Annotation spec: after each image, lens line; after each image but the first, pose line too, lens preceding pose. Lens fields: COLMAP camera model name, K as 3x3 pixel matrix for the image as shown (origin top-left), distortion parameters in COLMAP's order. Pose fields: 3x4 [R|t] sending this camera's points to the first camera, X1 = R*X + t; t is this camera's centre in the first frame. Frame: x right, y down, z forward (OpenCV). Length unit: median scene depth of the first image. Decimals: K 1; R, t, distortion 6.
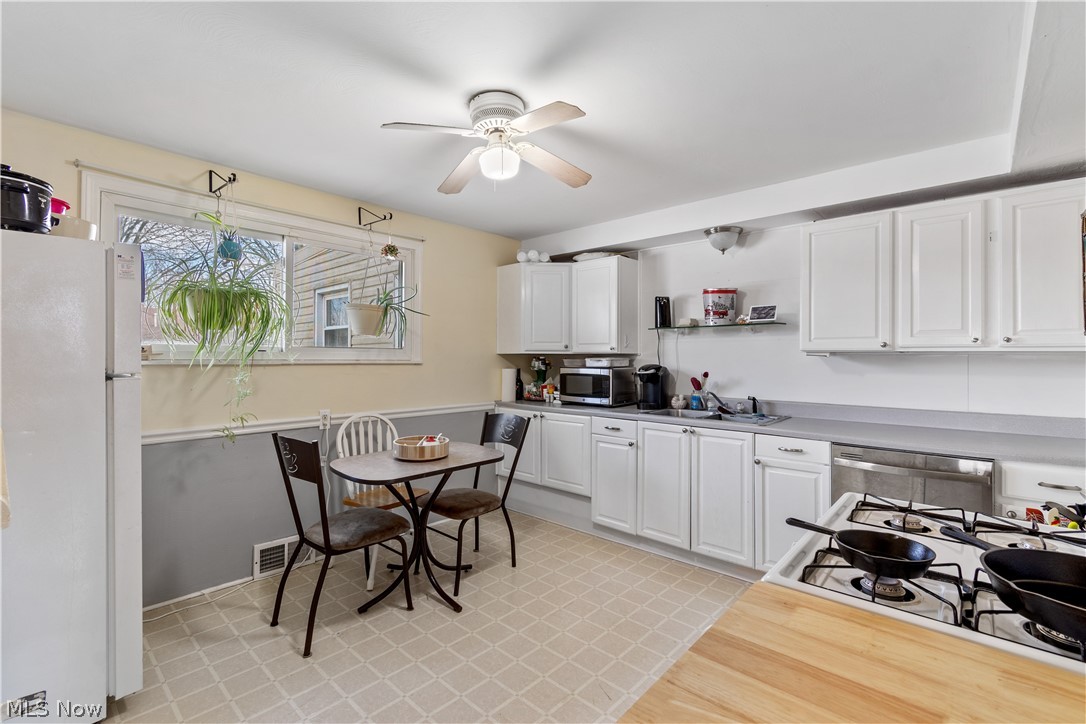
lens RADIAL K [[481.1, 0, 543.1], [0, 481.1, 355.0], [0, 0, 1]] dist [0.000850, -0.000104]
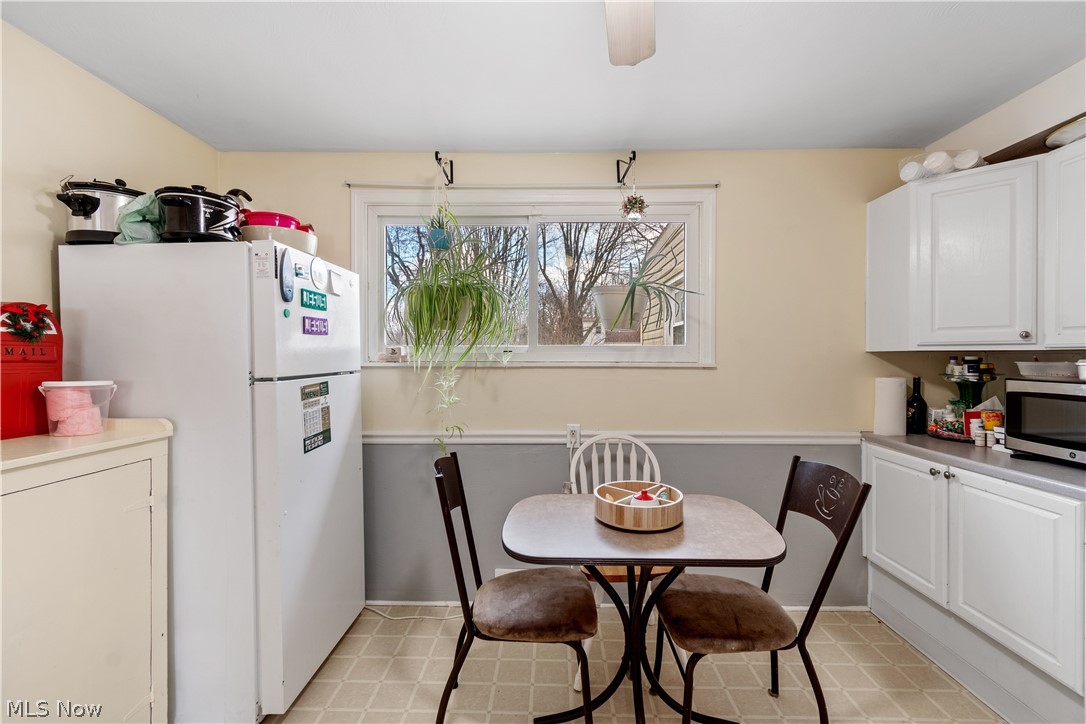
lens RADIAL K [[480.4, 0, 544.2], [0, 480.4, 359.1], [0, 0, 1]] dist [-0.000439, -0.000374]
pose [[0.659896, 0.001652, -0.751355, 0.104116], [0.006463, 0.999948, 0.007875, -0.000786], [0.751329, -0.010052, 0.659851, 0.386035]]
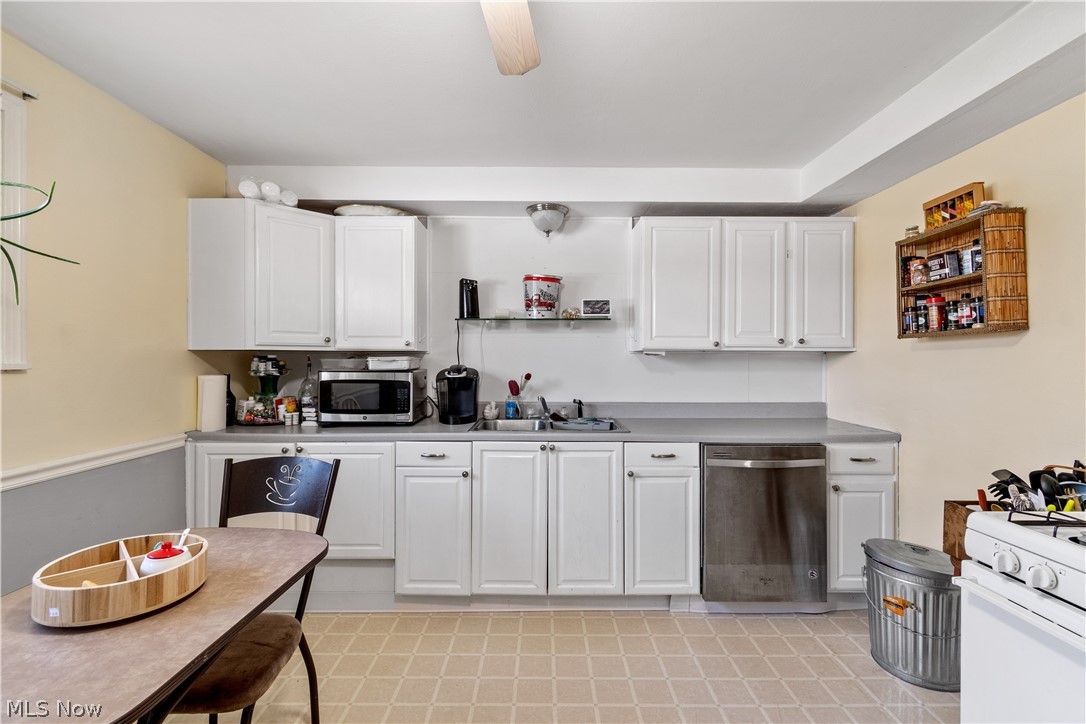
lens RADIAL K [[480.4, 0, 544.2], [0, 480.4, 359.1], [0, 0, 1]] dist [-0.000439, -0.000374]
pose [[0.738502, -0.004634, 0.674236, -0.205794], [-0.003168, 0.999942, 0.010341, 0.001407], [-0.674244, -0.009773, 0.738444, 0.352434]]
